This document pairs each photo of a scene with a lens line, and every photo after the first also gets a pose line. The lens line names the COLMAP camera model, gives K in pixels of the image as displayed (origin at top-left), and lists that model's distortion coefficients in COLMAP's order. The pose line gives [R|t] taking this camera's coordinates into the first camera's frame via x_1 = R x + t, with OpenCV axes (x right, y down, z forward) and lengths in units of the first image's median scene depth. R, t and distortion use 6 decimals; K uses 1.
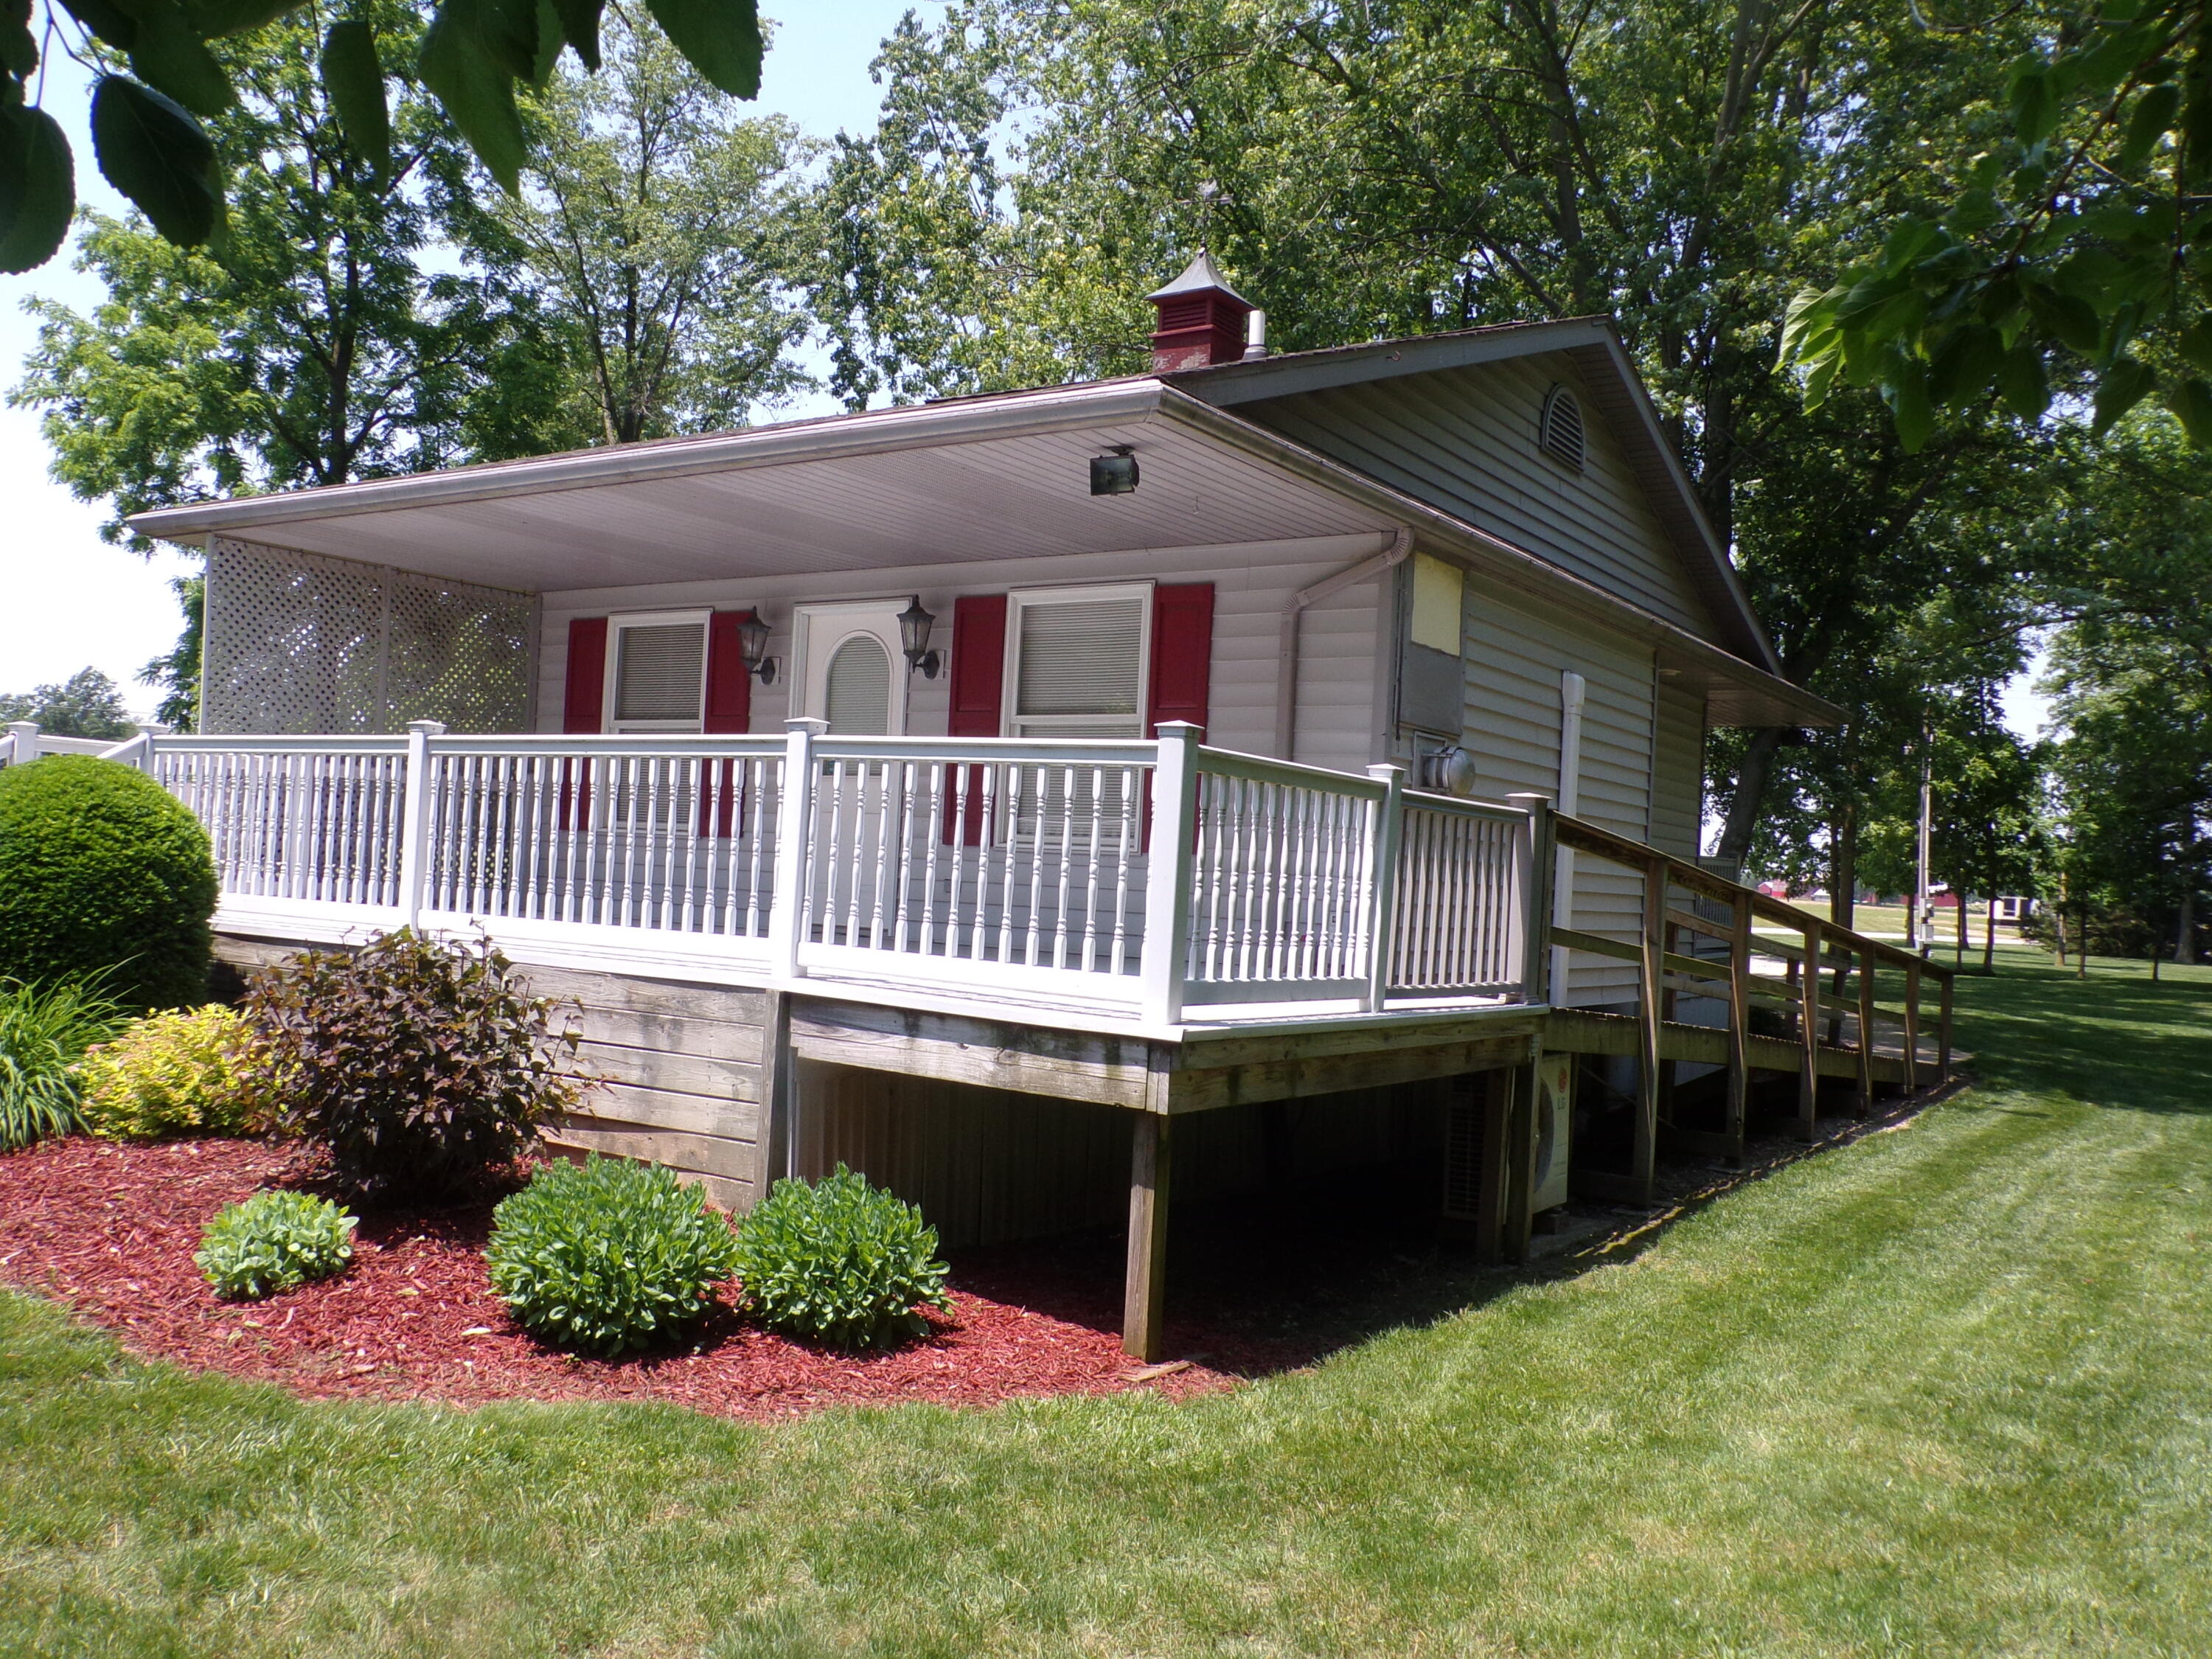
lens RADIAL K [[1799.4, 0, 1107.5], [0, 1799.4, 826.7], [0, 0, 1]] dist [-0.009546, -0.002342]
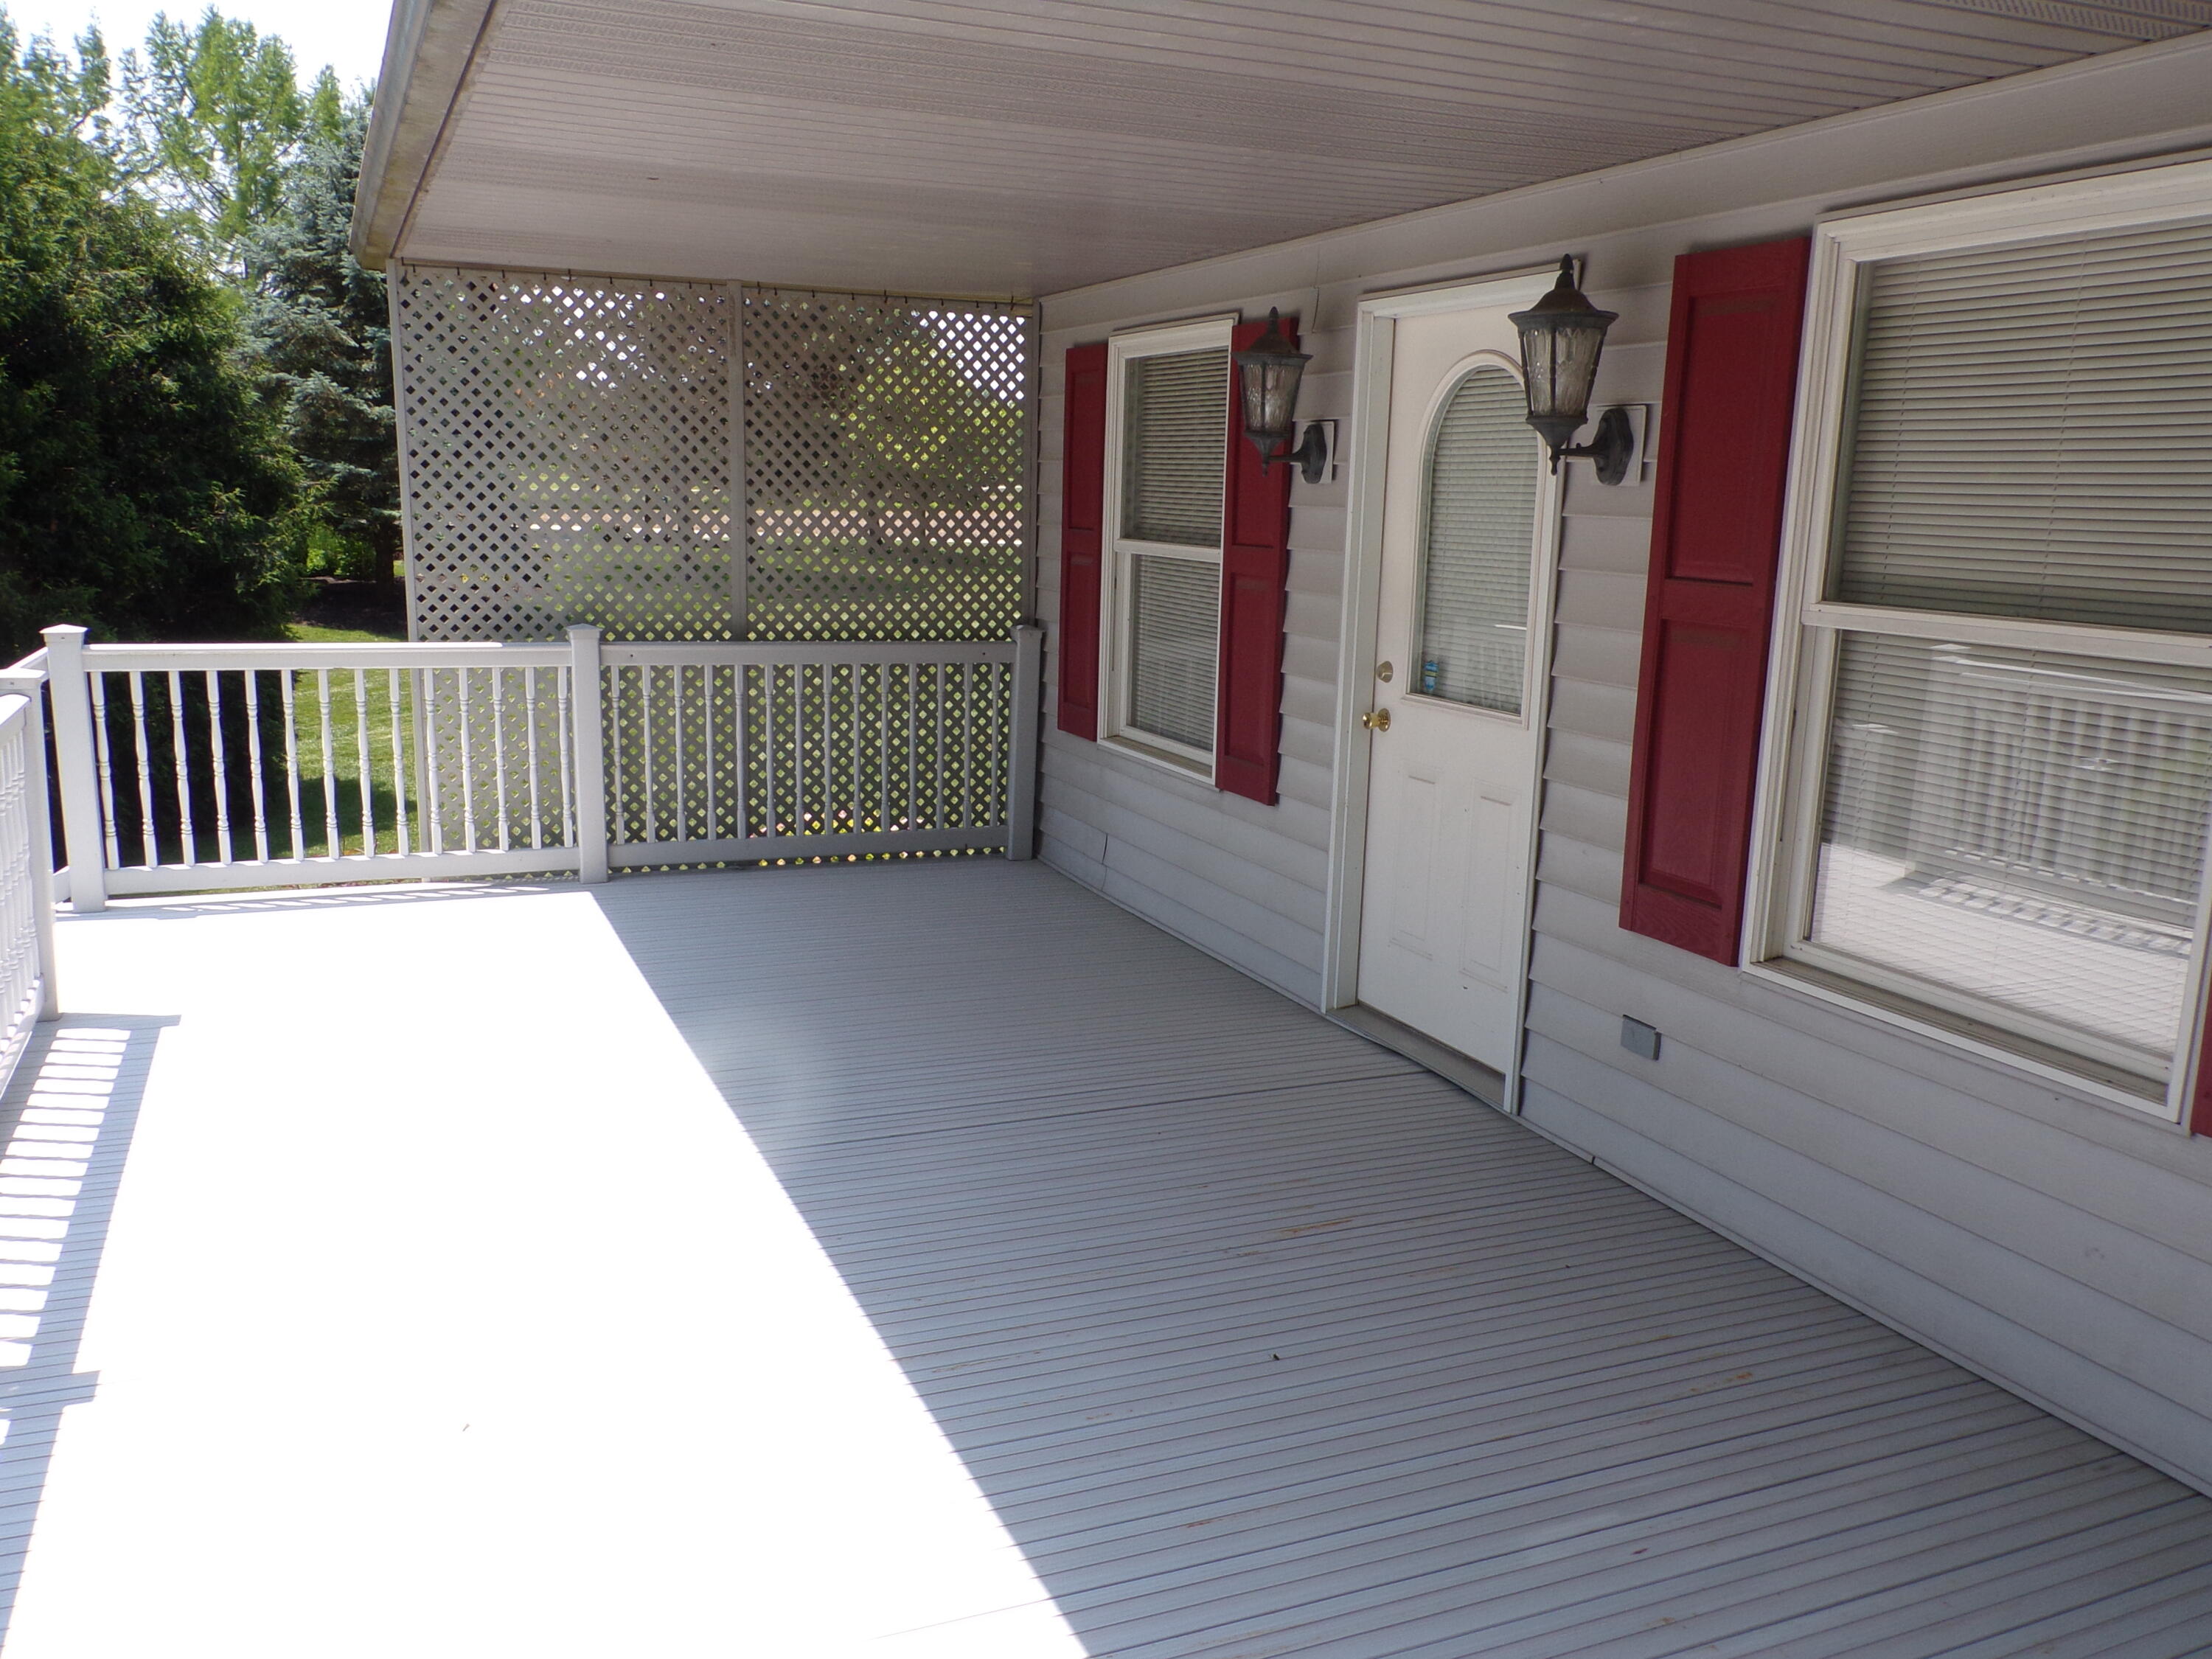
lens RADIAL K [[1799.4, 0, 1109.2], [0, 1799.4, 830.6], [0, 0, 1]] dist [-0.009546, -0.002342]
pose [[0.838599, 0.073126, -0.539819, 0.021133], [0.034232, 0.981917, 0.186193, -0.085553], [0.543673, -0.174621, 0.820931, 0.631143]]
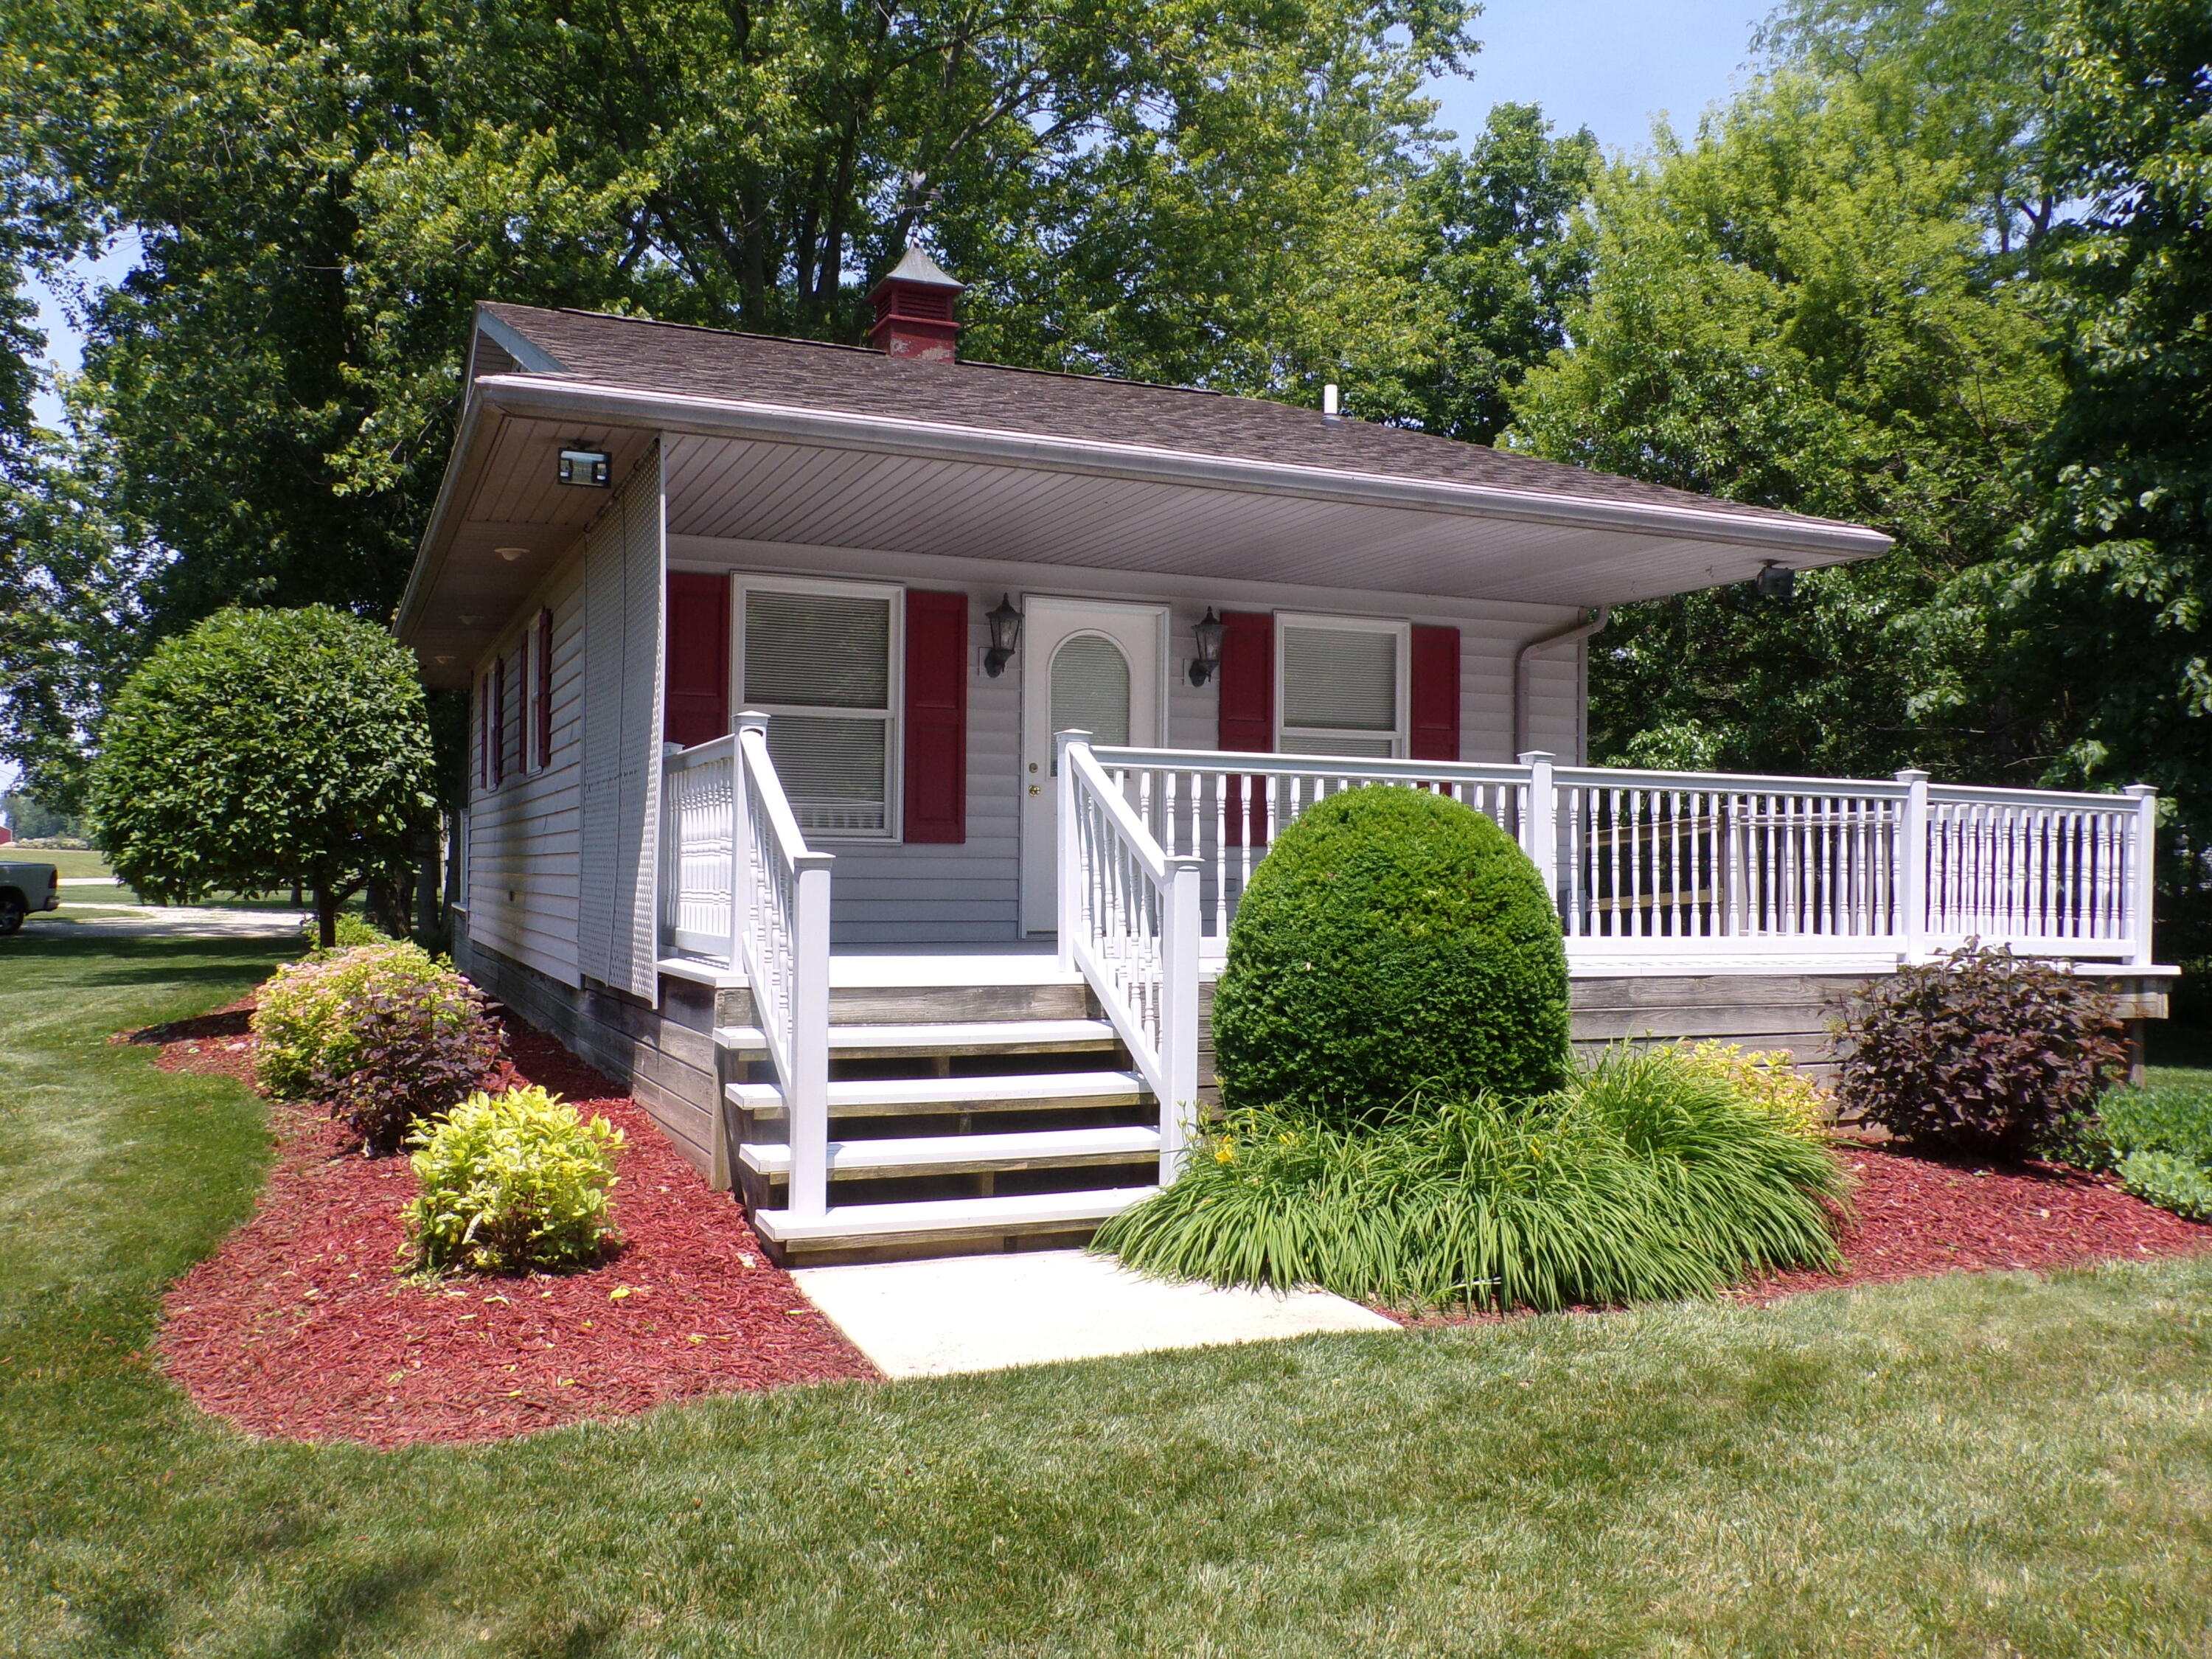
lens RADIAL K [[1799.4, 0, 1112.0], [0, 1799.4, 840.5], [0, 0, 1]] dist [-0.009546, -0.002342]
pose [[0.524330, -0.032424, 0.850897, -1.004729], [-0.001492, 0.999238, 0.038995, -0.036511], [-0.851514, -0.021716, 0.523883, 0.512008]]
